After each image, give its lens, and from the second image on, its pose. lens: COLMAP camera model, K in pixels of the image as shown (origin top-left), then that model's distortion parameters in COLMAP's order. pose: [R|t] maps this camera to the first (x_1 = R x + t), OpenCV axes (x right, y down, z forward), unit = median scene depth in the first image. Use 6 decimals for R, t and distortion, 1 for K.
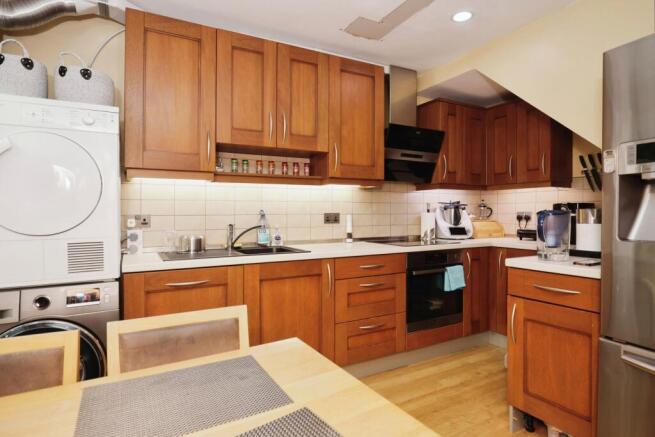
lens RADIAL K [[369.0, 0, 329.6], [0, 369.0, 214.9], [0, 0, 1]] dist [-0.003850, -0.000374]
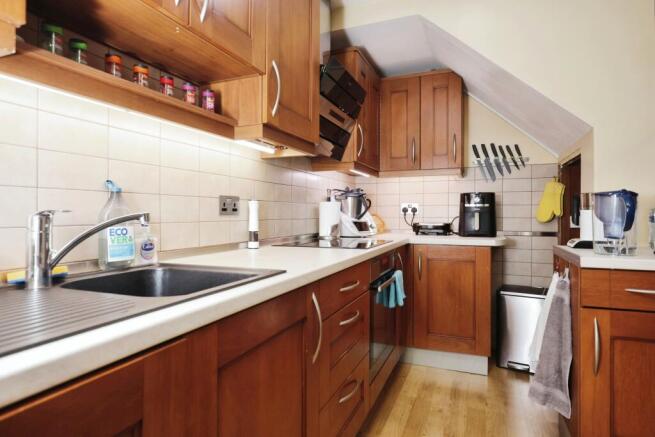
lens RADIAL K [[379.0, 0, 325.4], [0, 379.0, 215.0], [0, 0, 1]] dist [-0.003587, -0.000415]
pose [[0.781329, 0.001078, 0.624119, -0.278776], [0.001678, 0.999991, -0.003828, 0.030398], [-0.624117, 0.004038, 0.781320, 0.559708]]
